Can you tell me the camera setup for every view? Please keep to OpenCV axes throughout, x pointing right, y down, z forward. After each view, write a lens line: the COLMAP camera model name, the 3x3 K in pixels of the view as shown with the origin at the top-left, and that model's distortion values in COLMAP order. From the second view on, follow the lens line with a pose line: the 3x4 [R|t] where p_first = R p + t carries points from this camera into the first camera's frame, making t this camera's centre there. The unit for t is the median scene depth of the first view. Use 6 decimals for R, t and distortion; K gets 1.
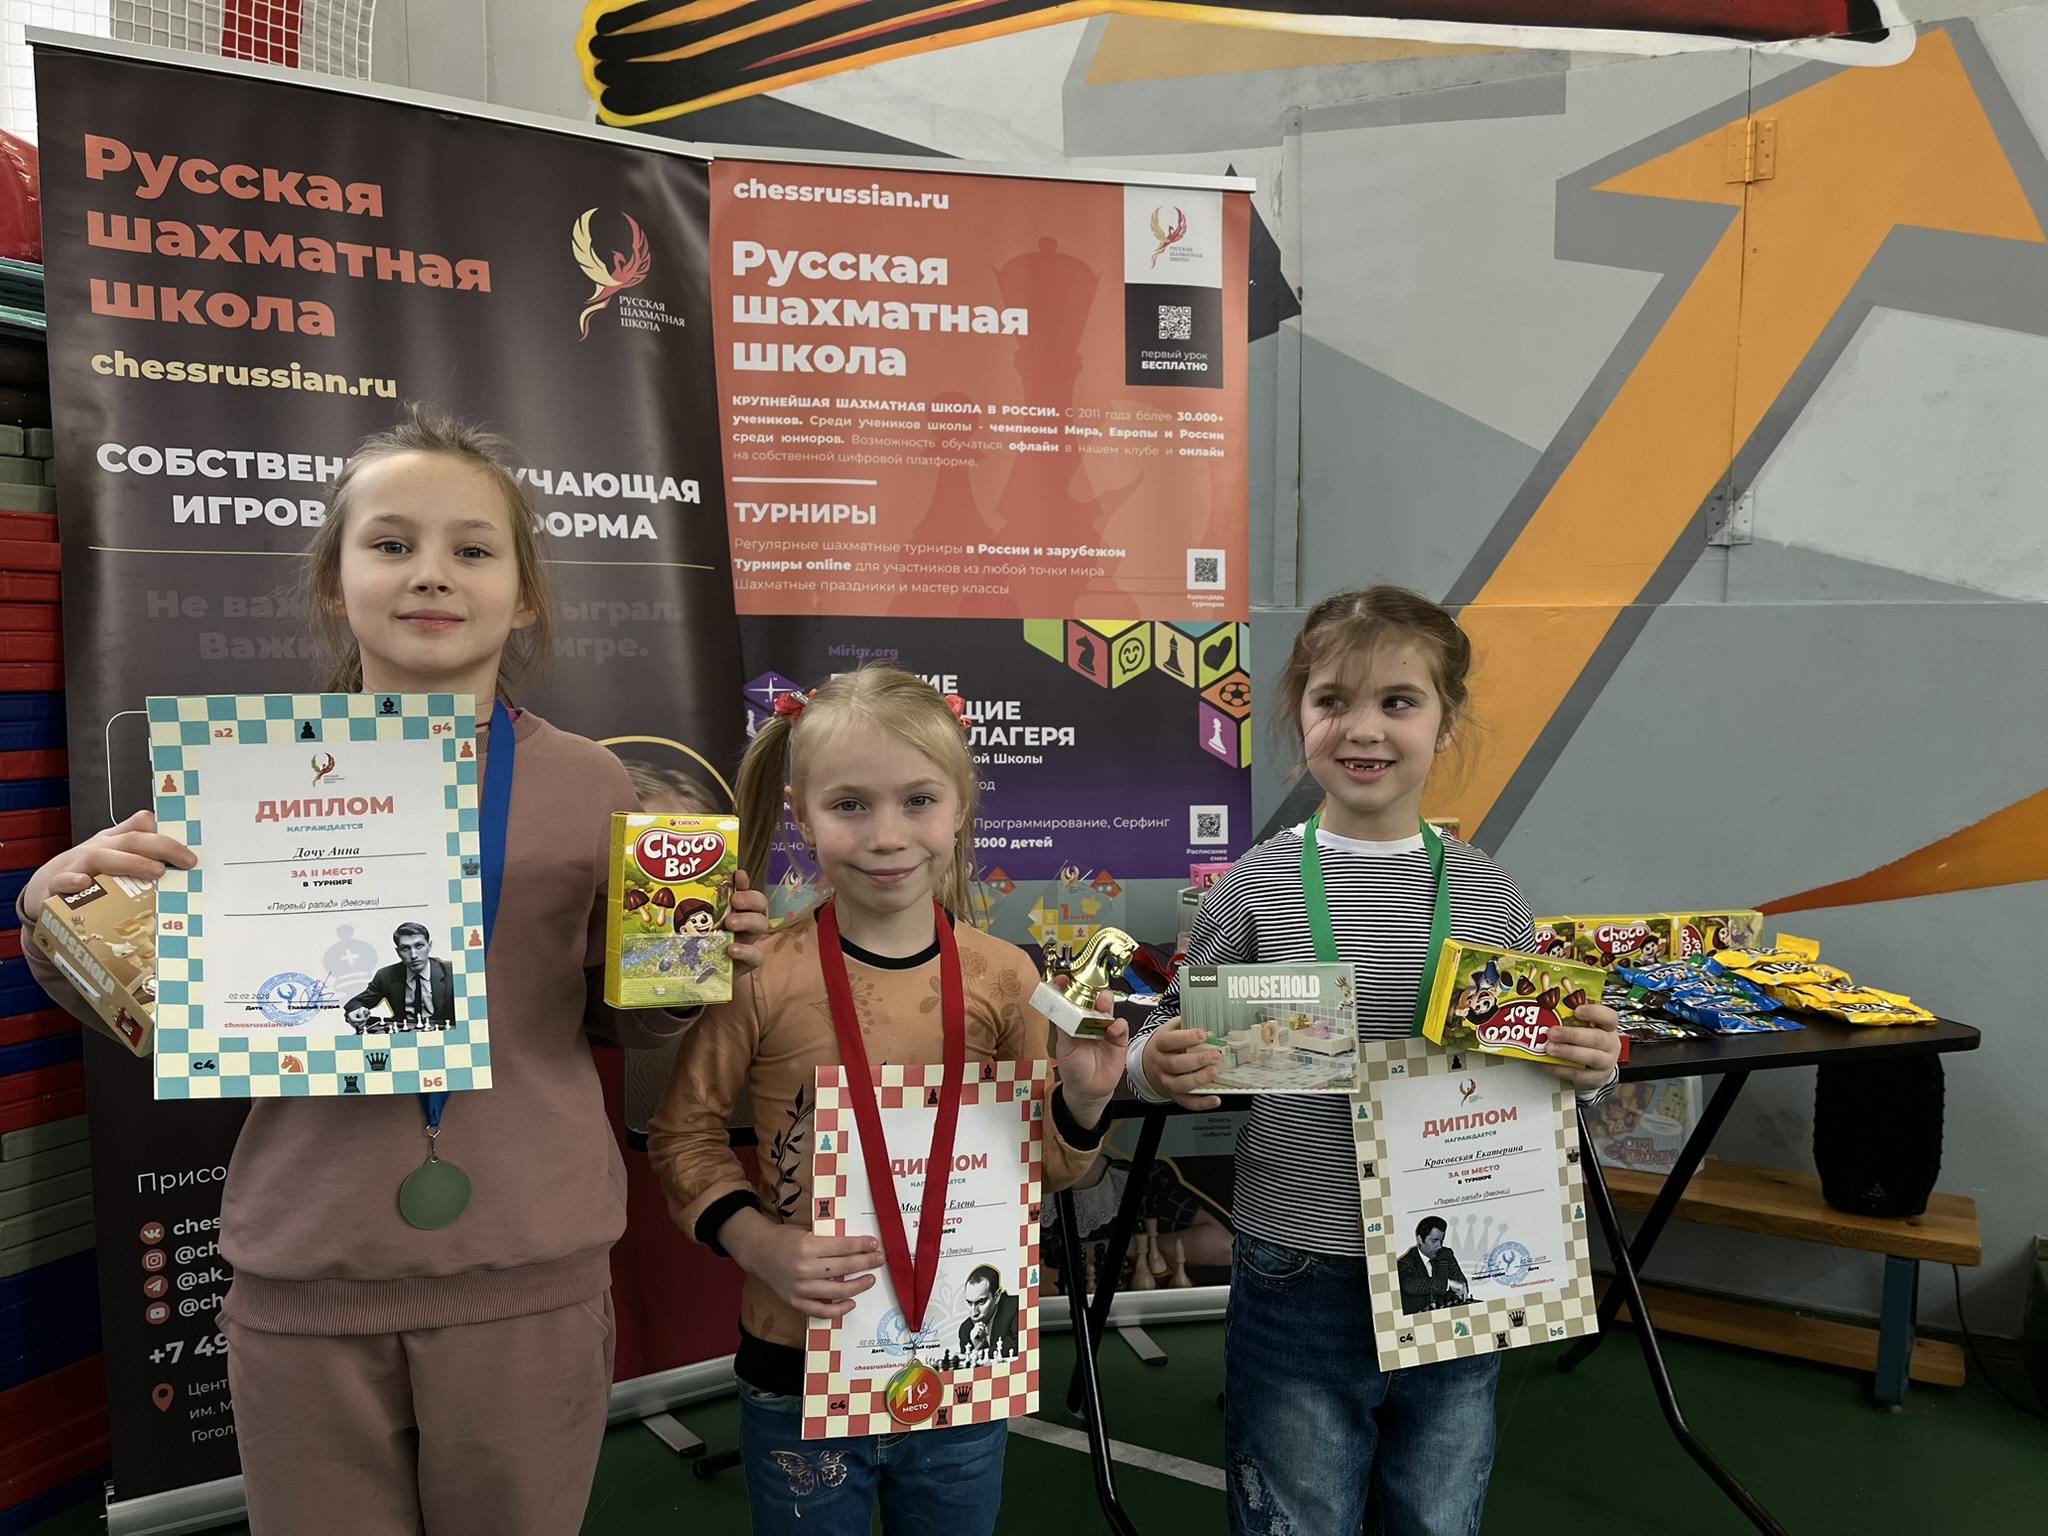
lens RADIAL K [[1504.9, 0, 1020.4], [0, 1504.9, 779.1], [0, 0, 1]] dist [0.063185, -0.105093]
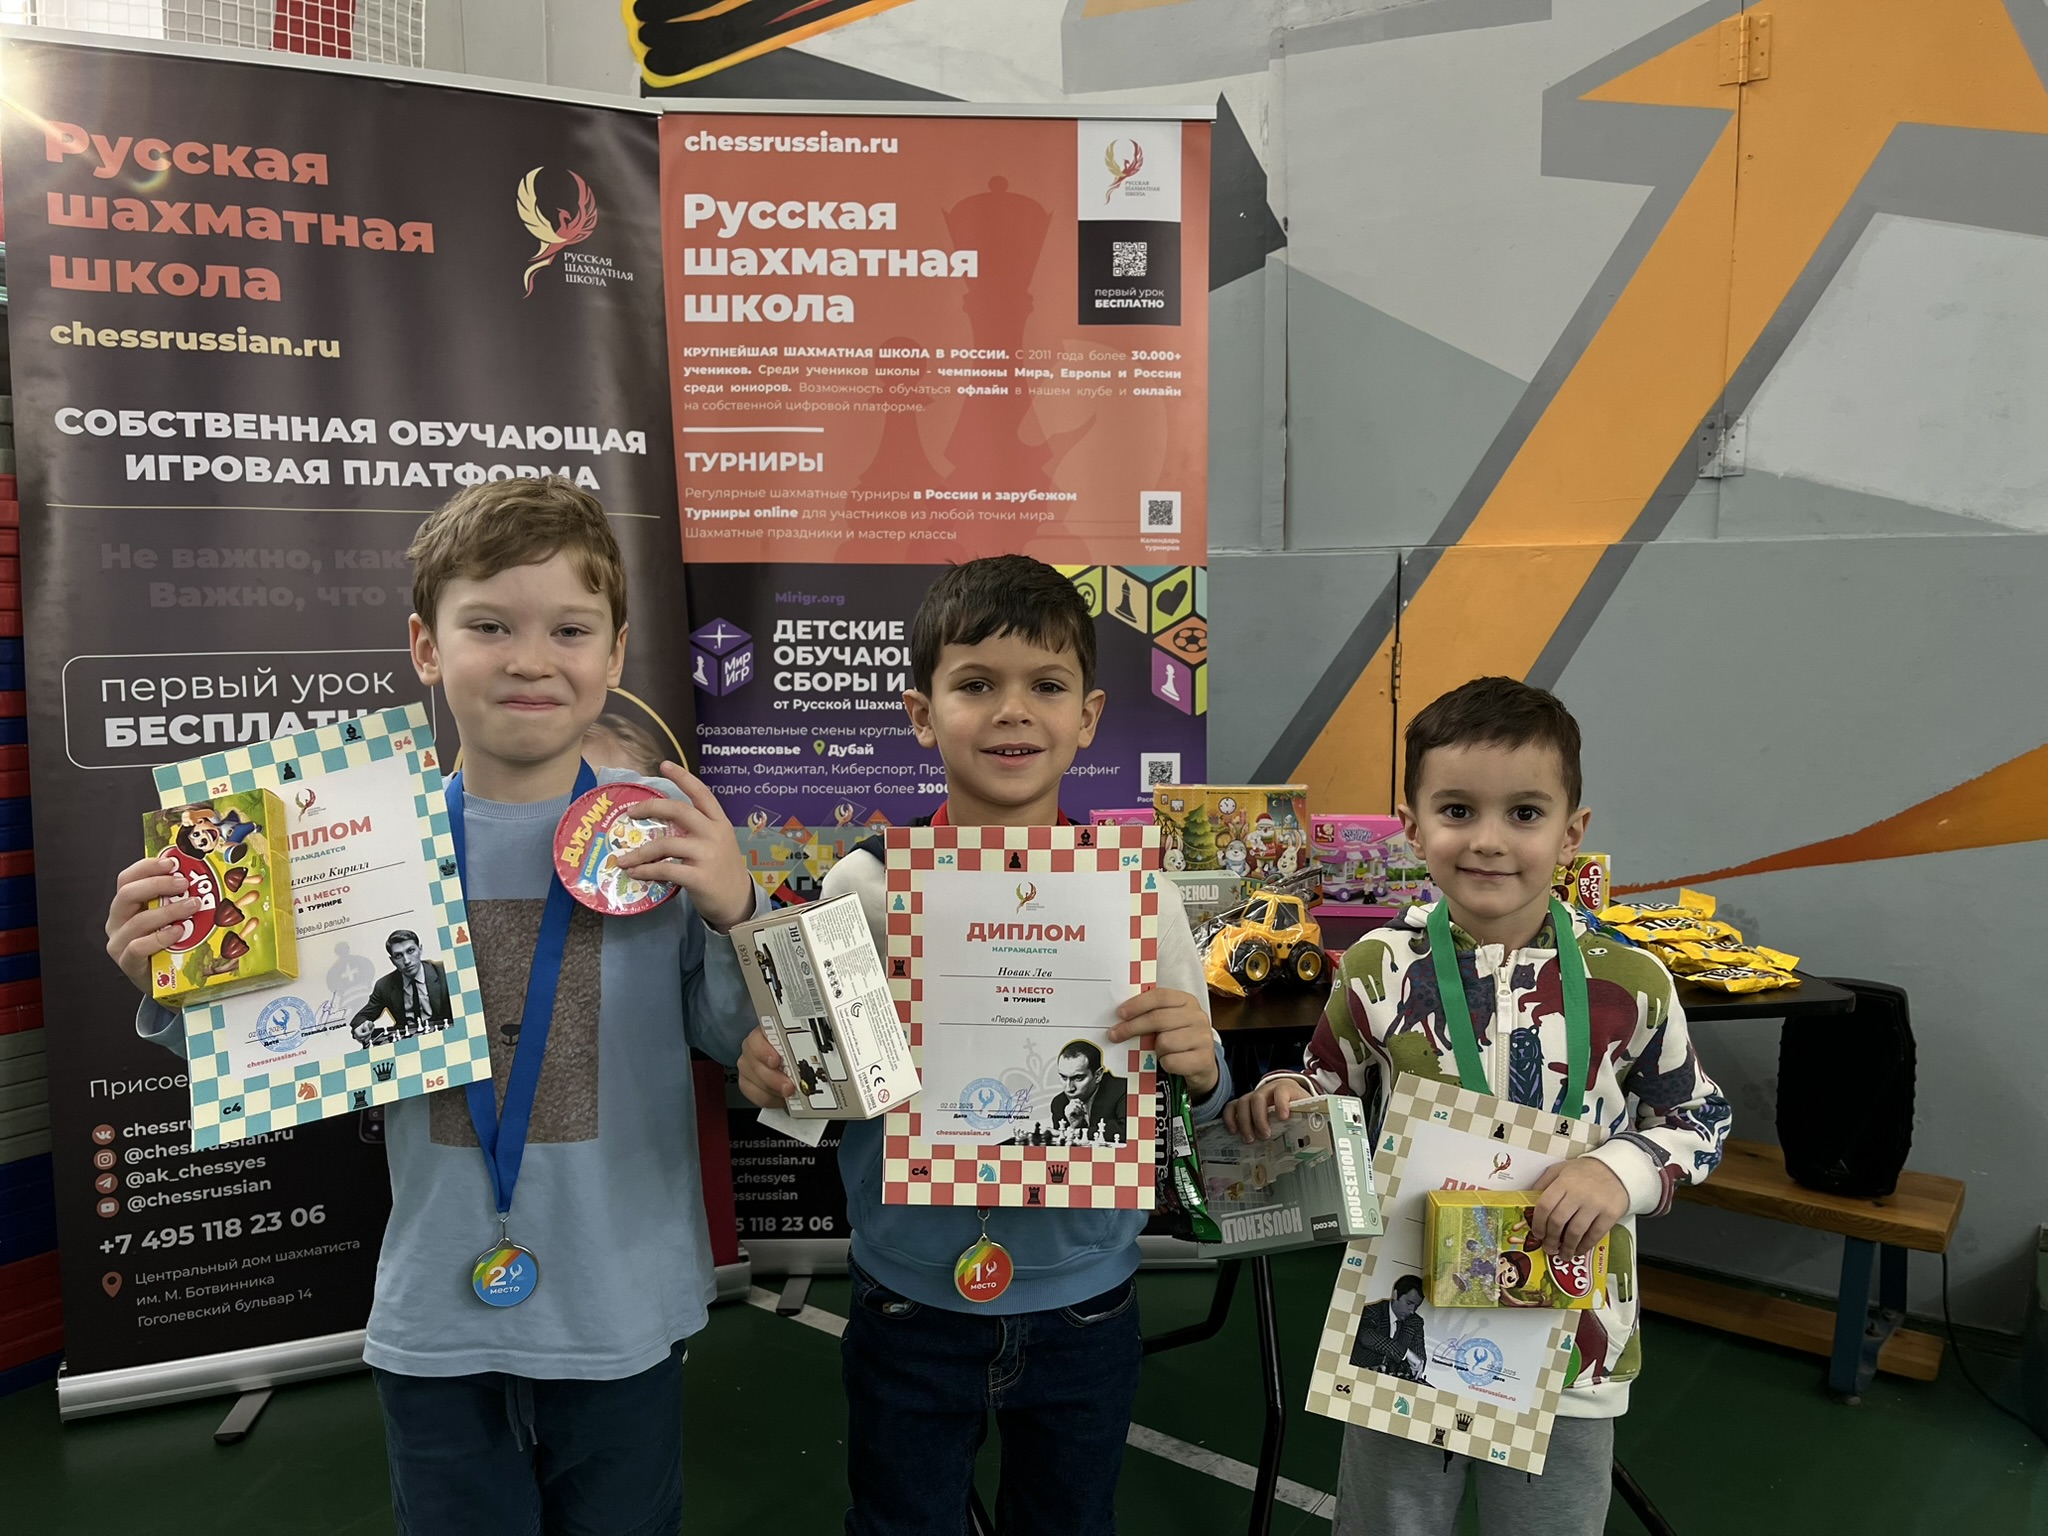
lens RADIAL K [[1490.6, 0, 1045.0], [0, 1490.6, 781.6], [0, 0, 1]] dist [0.056961, -0.093378]
pose [[0.990860, 0.008511, -0.134622, 0.188502], [-0.004610, 0.999561, 0.029263, 0.008470], [0.134812, -0.028375, 0.990465, 0.022978]]
